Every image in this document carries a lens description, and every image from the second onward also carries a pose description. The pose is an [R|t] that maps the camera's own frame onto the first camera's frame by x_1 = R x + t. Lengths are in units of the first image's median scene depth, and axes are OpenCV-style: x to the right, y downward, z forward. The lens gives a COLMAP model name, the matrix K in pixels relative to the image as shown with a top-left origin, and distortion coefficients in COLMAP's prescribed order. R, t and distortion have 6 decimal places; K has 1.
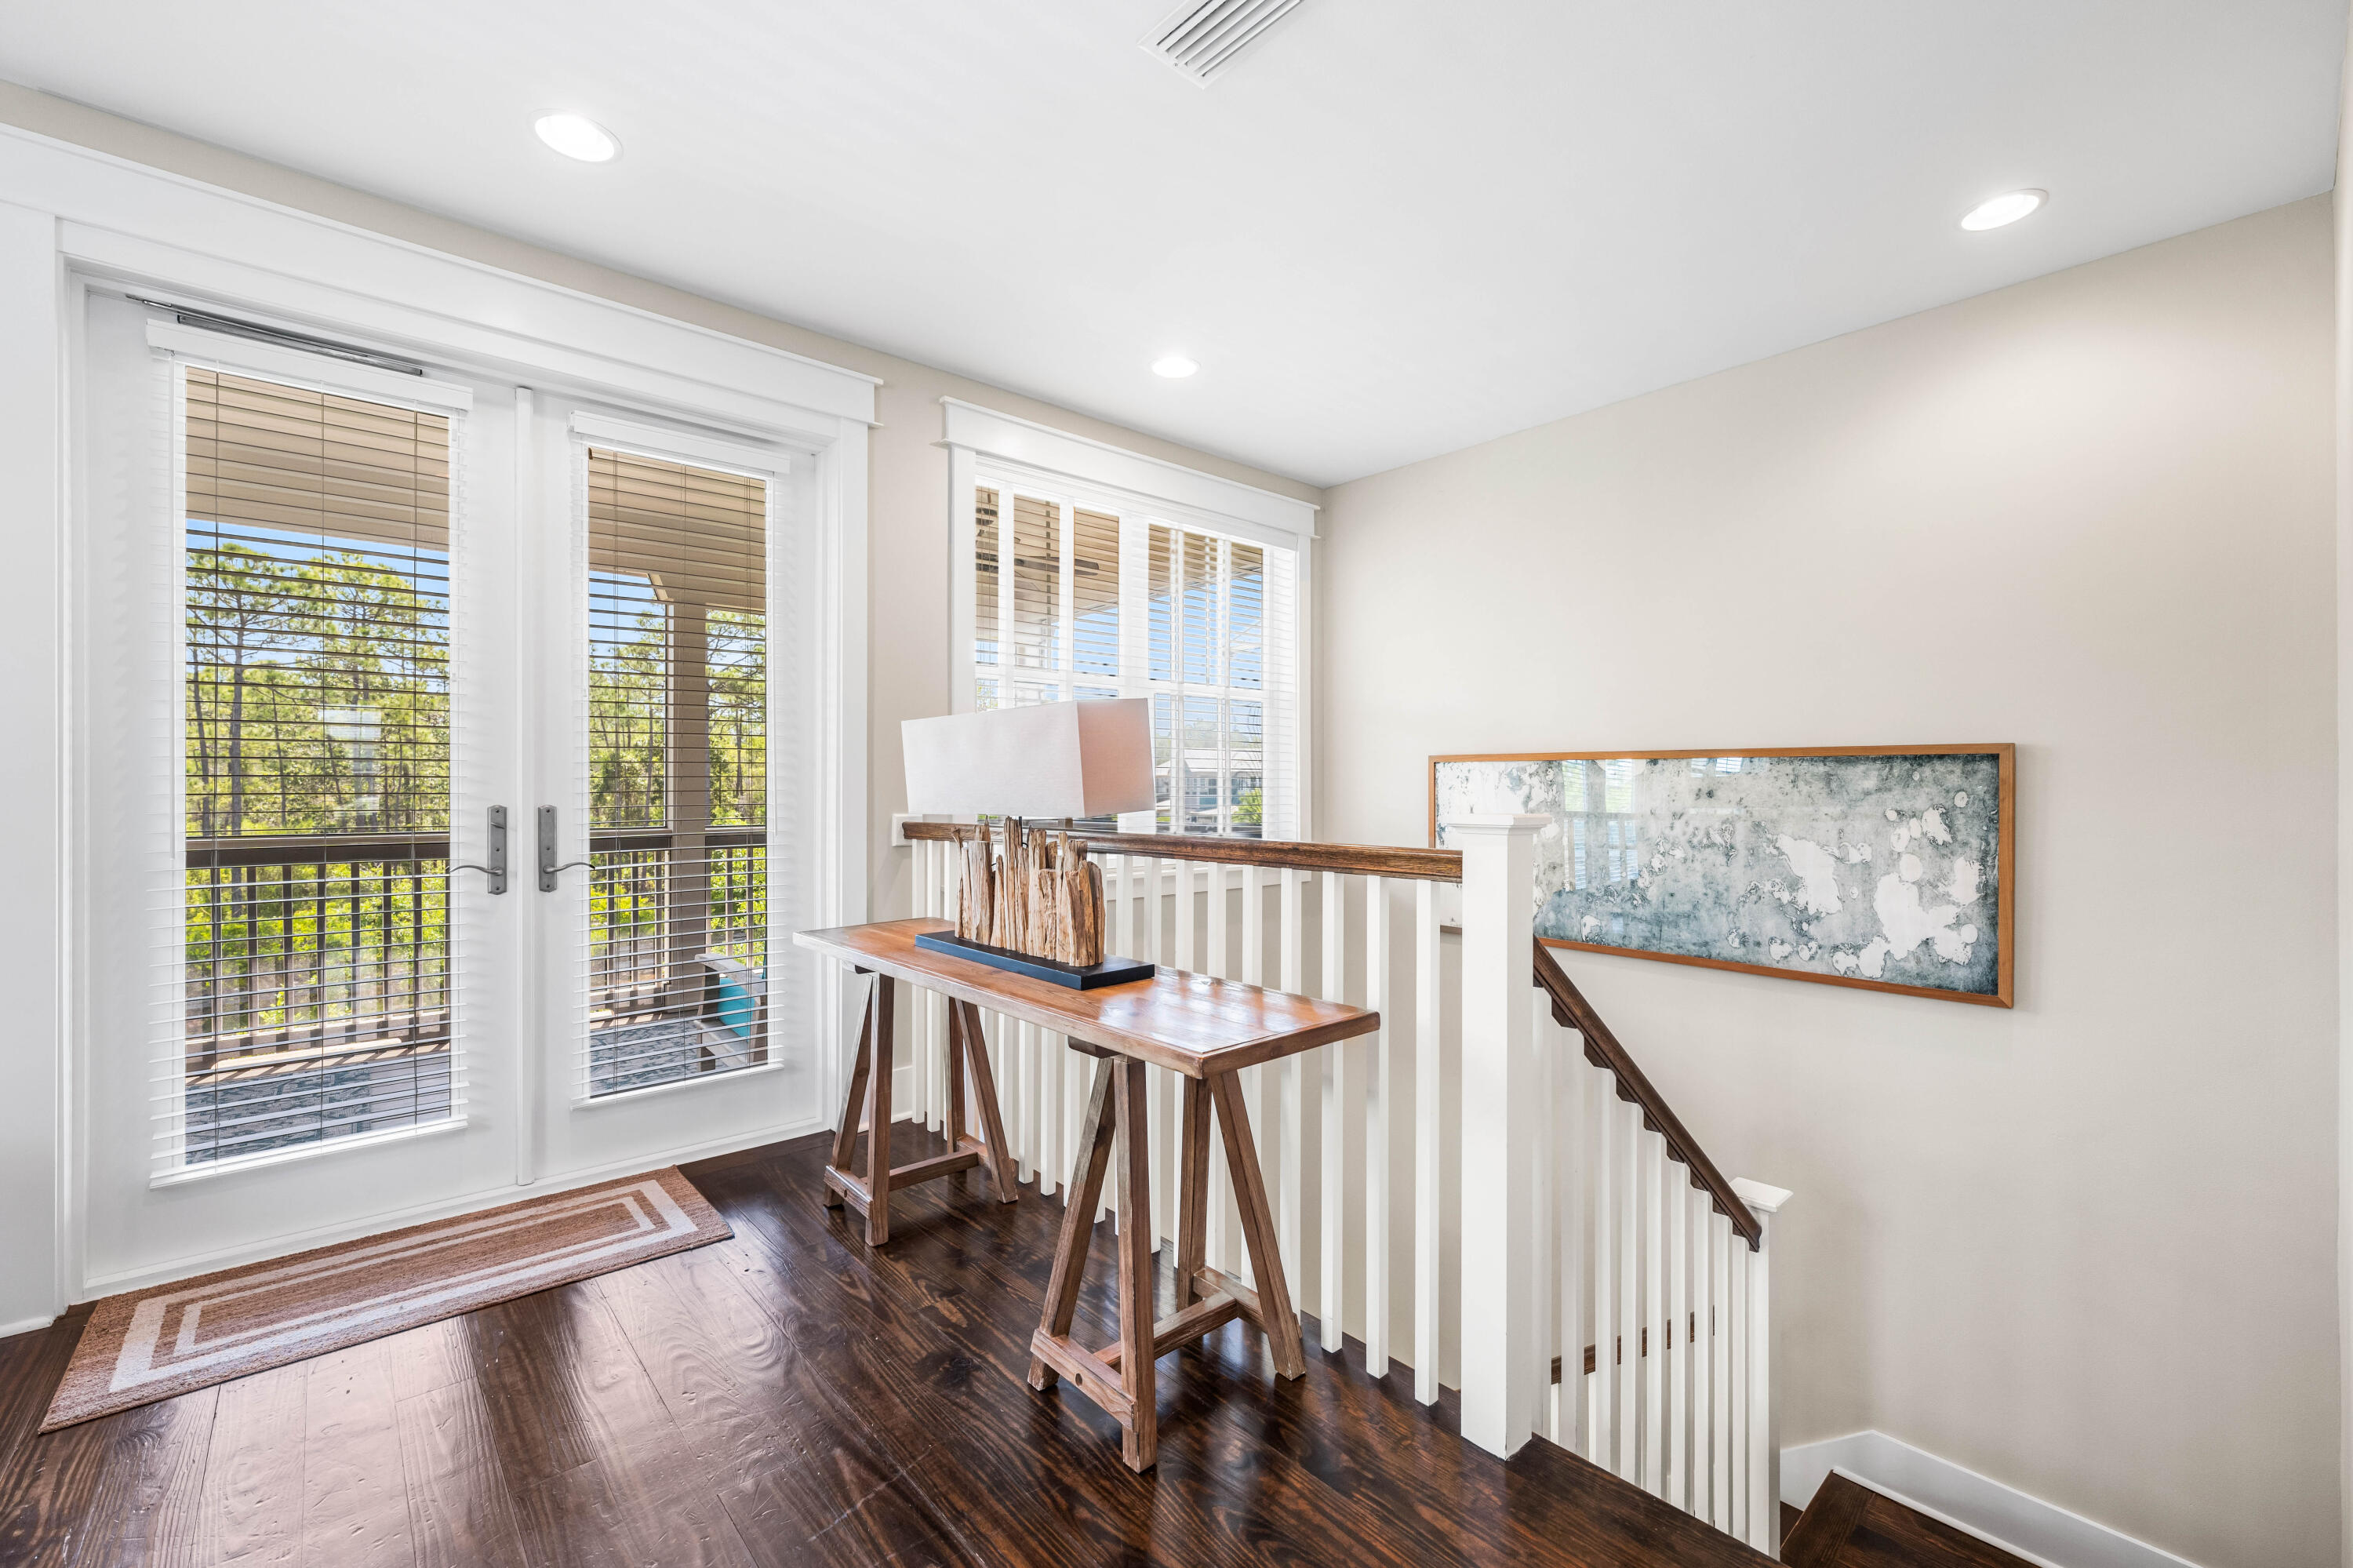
lens RADIAL K [[986.4, 0, 1163.8], [0, 986.4, 787.6], [0, 0, 1]] dist [-0.000354, 0.001002]
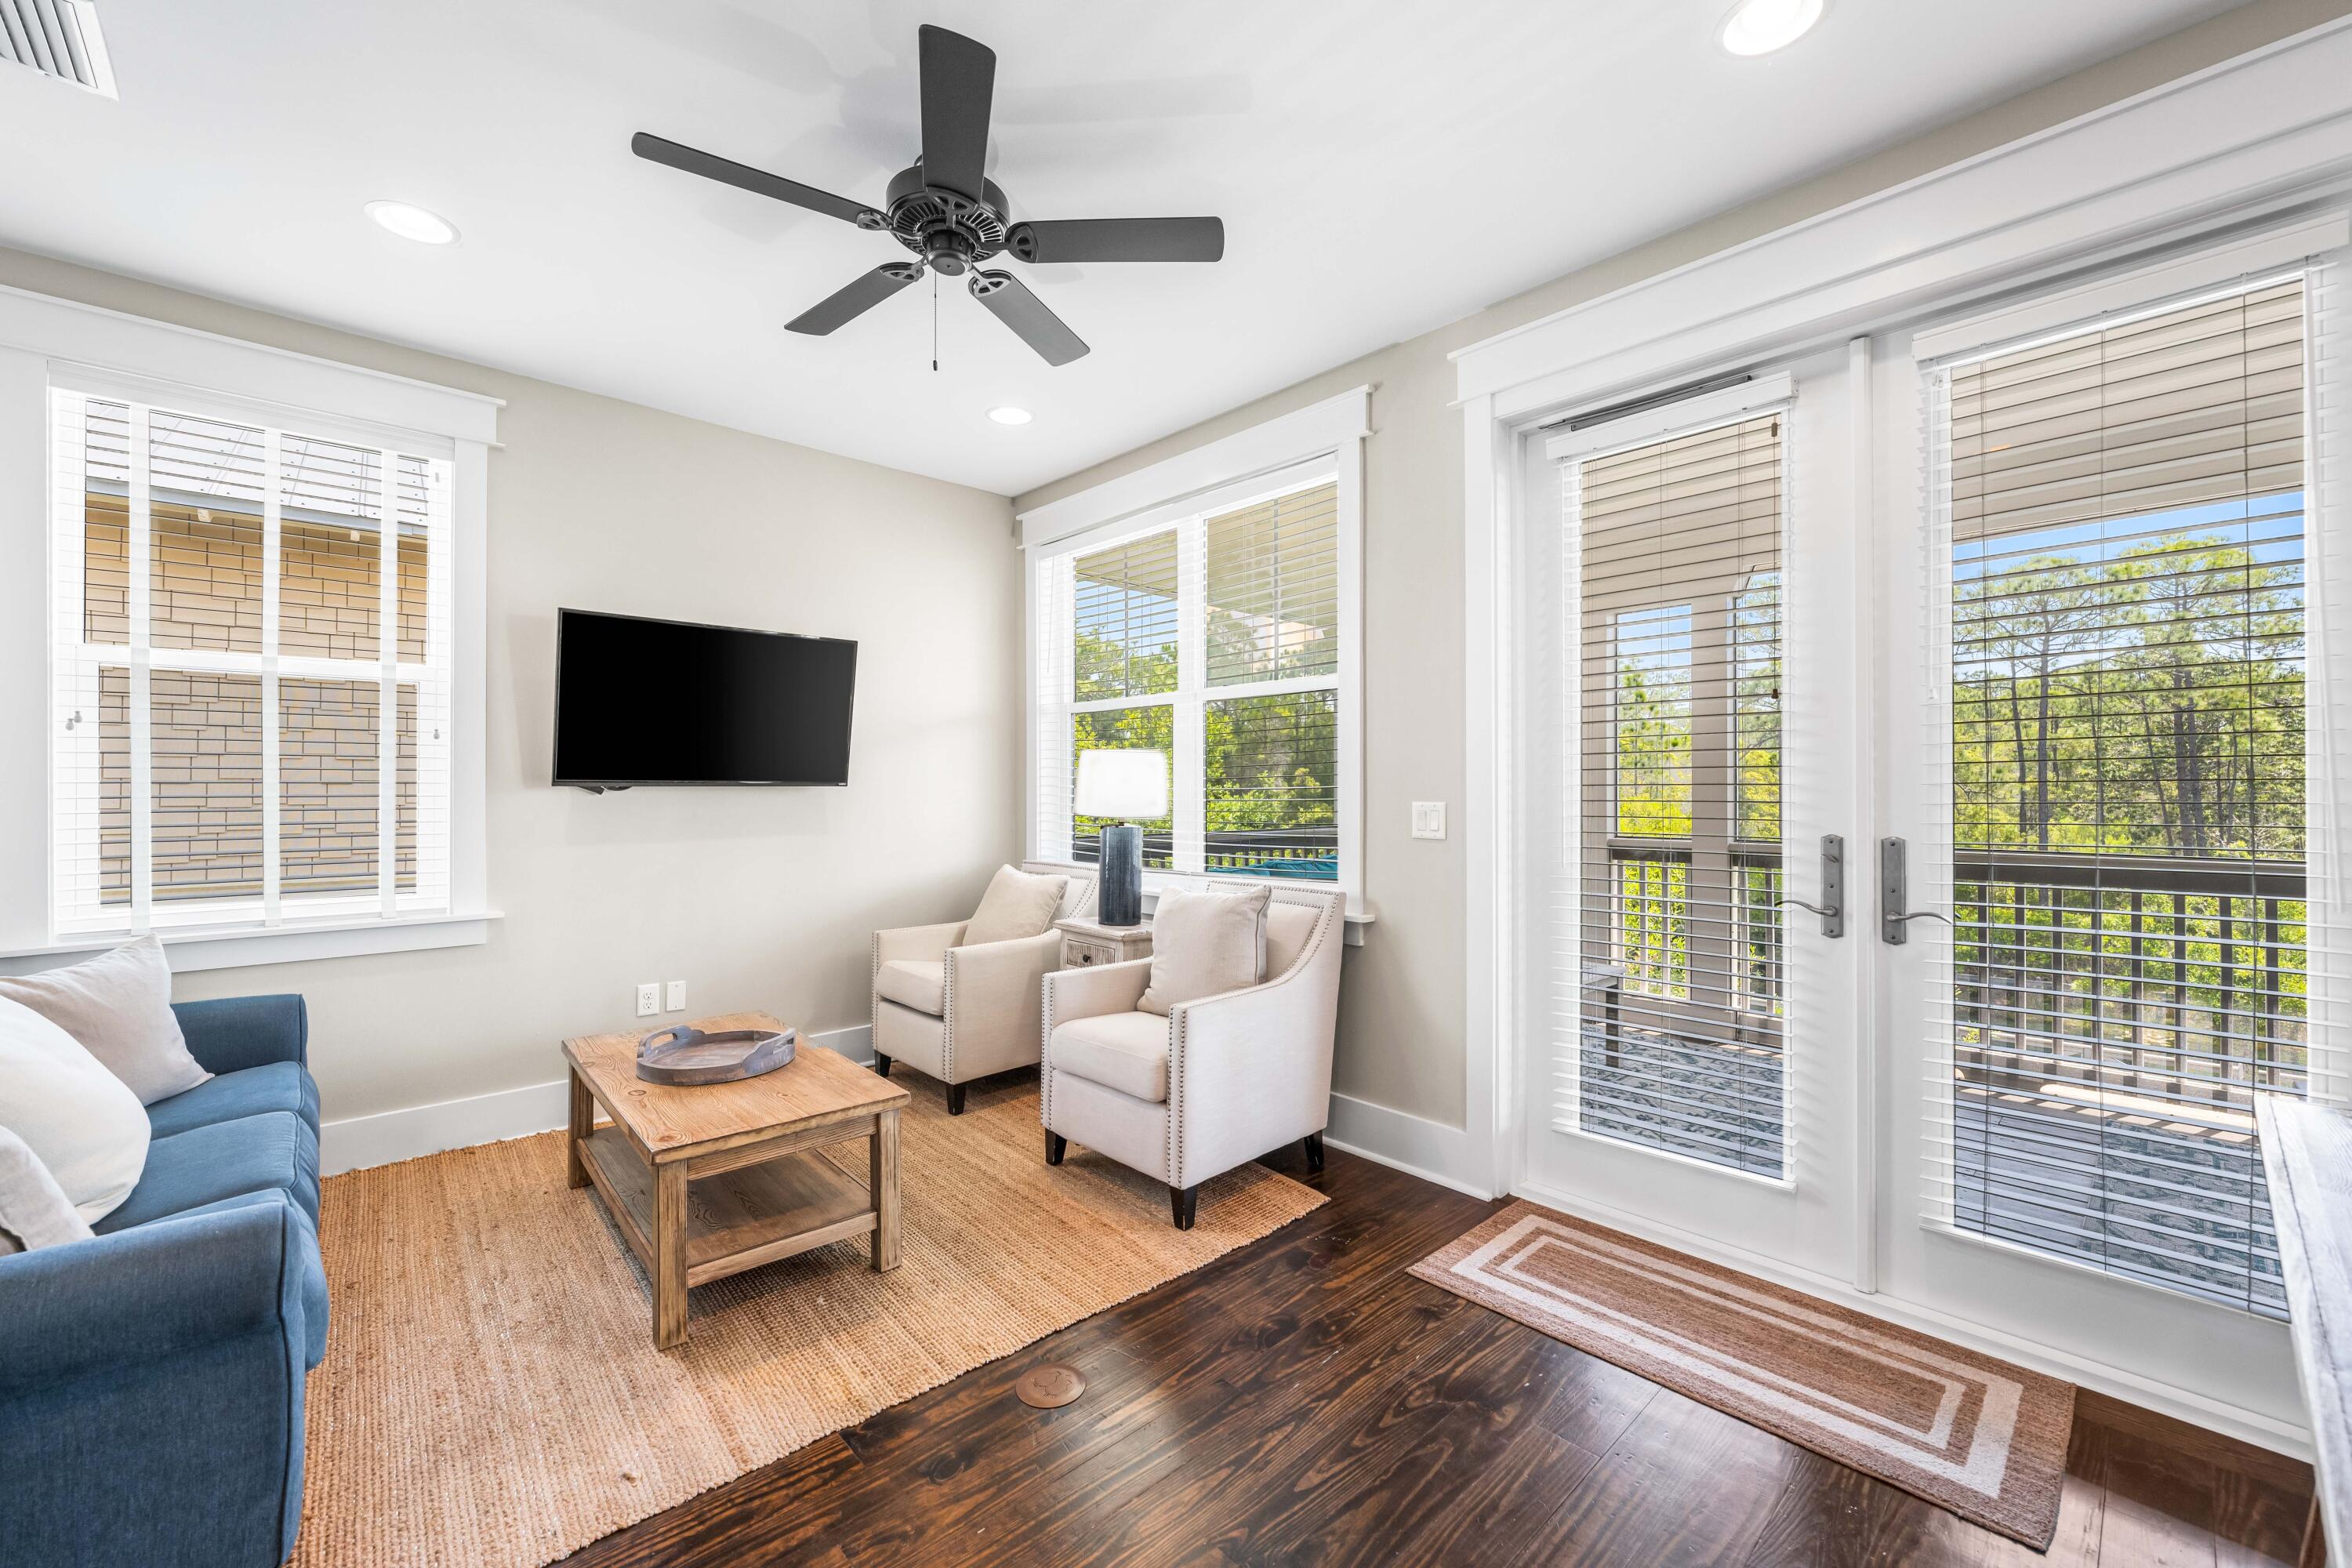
lens RADIAL K [[929.9, 0, 1190.6], [0, 929.9, 783.2], [0, 0, 1]] dist [-0.006713, 0.001414]
pose [[0.044194, -0.003369, -0.999017, 0.119951], [0.003331, 0.999989, -0.003225, -0.028434], [0.999017, -0.003185, 0.044204, 0.431224]]
